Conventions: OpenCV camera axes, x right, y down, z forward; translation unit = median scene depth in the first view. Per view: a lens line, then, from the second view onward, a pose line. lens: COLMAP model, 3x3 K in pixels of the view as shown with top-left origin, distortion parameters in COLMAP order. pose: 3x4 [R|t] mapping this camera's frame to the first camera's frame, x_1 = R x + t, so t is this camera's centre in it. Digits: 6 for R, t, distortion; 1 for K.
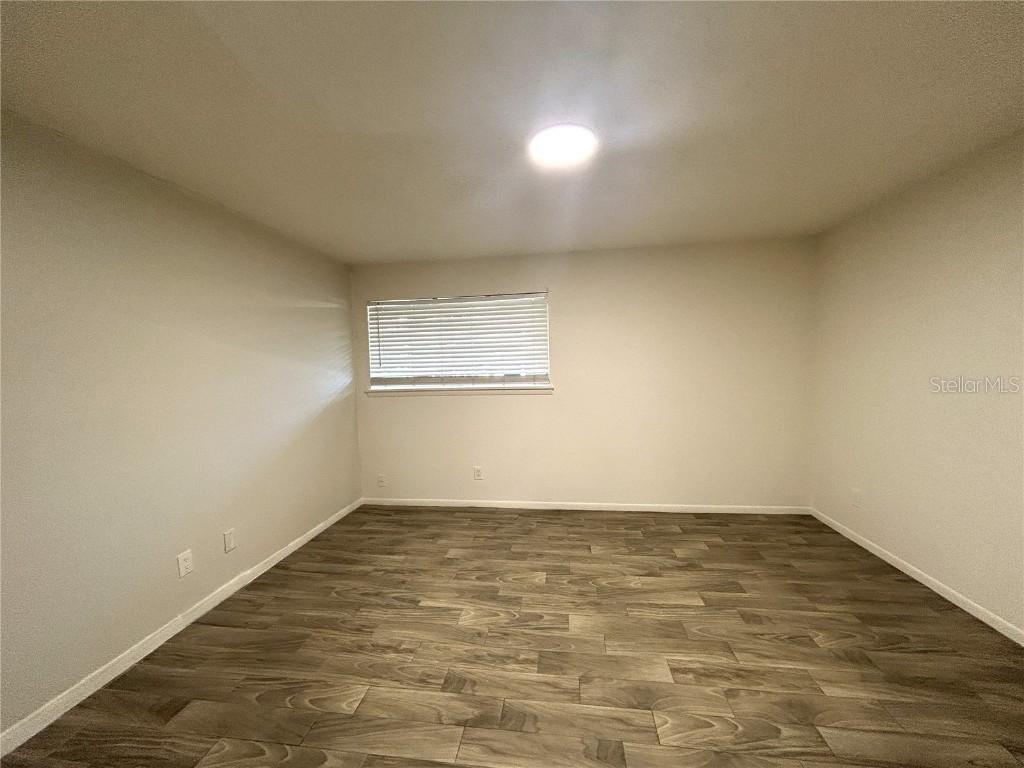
lens RADIAL K [[408.9, 0, 510.0], [0, 408.9, 383.1], [0, 0, 1]] dist [-0.001467, 0.000323]
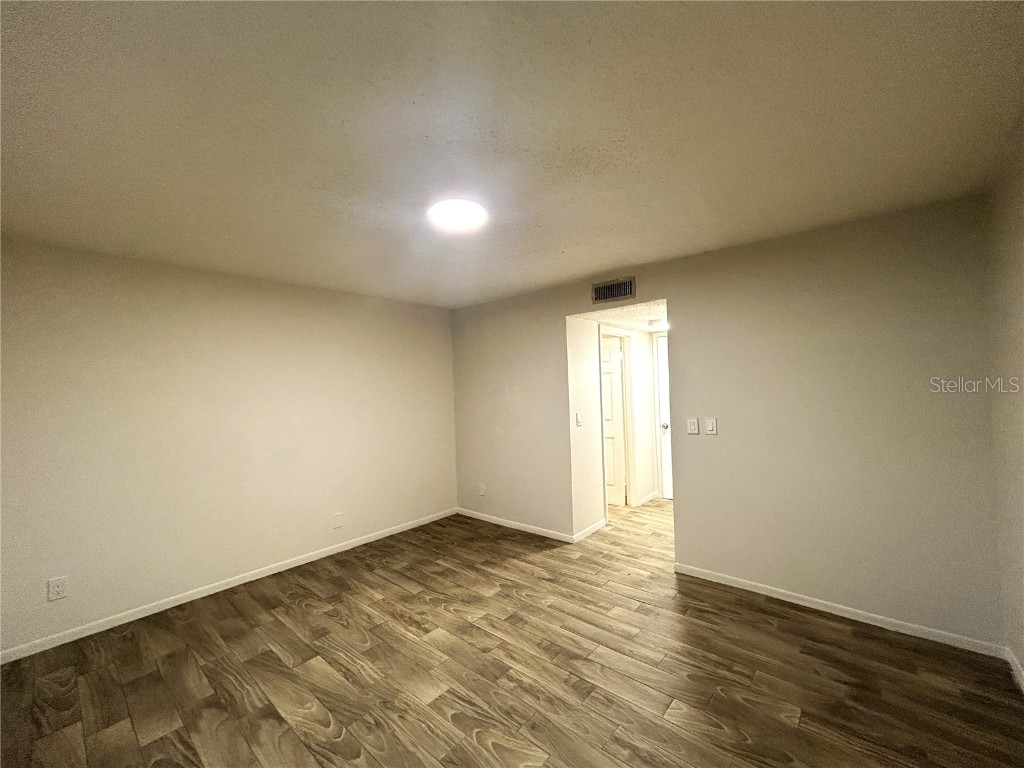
lens RADIAL K [[408.9, 0, 513.4], [0, 408.9, 383.8], [0, 0, 1]] dist [-0.001467, 0.000323]
pose [[-0.837449, 0.056976, 0.543537, -0.583242], [0.079443, 0.996678, 0.017925, -0.103720], [-0.540711, 0.058191, -0.839194, 1.846743]]
